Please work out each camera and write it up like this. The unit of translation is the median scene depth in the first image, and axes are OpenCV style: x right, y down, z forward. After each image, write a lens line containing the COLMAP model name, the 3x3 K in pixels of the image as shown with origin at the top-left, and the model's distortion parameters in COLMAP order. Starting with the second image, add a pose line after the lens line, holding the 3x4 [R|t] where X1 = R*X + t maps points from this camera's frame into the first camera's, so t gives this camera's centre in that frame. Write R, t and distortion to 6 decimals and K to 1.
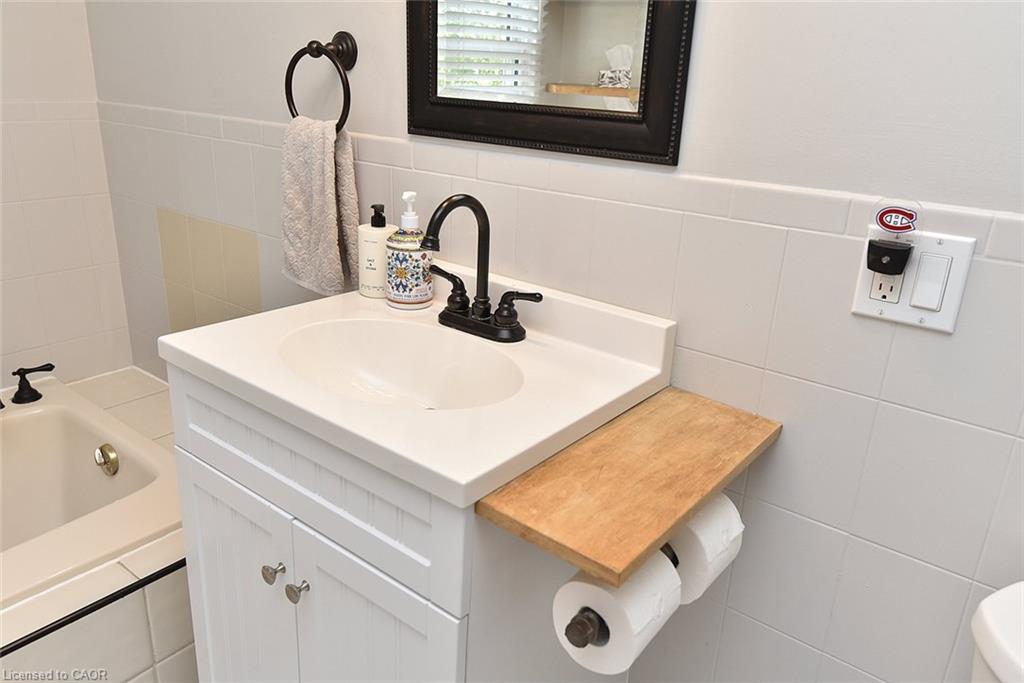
lens RADIAL K [[757.7, 0, 515.8], [0, 757.7, 341.1], [0, 0, 1]] dist [0.022623, 0.002421]
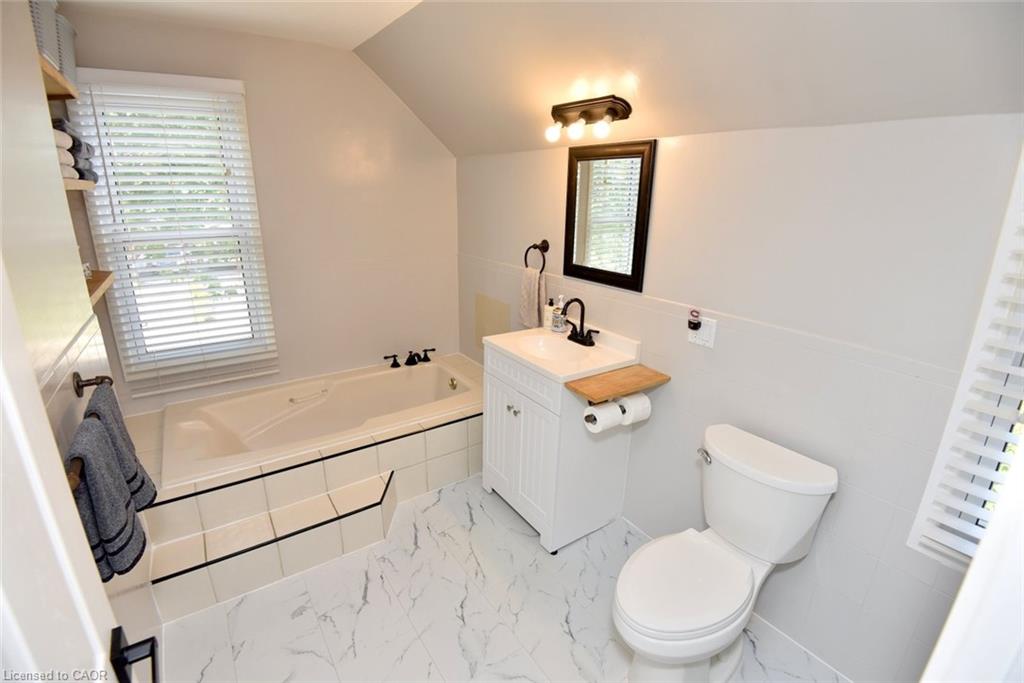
lens RADIAL K [[477.1, 0, 510.6], [0, 477.1, 342.7], [0, 0, 1]] dist [-0.000846, -0.000014]
pose [[0.951971, 0.063312, -0.299571, 0.248496], [-0.076038, 0.996623, -0.031003, 0.066058], [0.296596, 0.052293, 0.953570, -0.858884]]
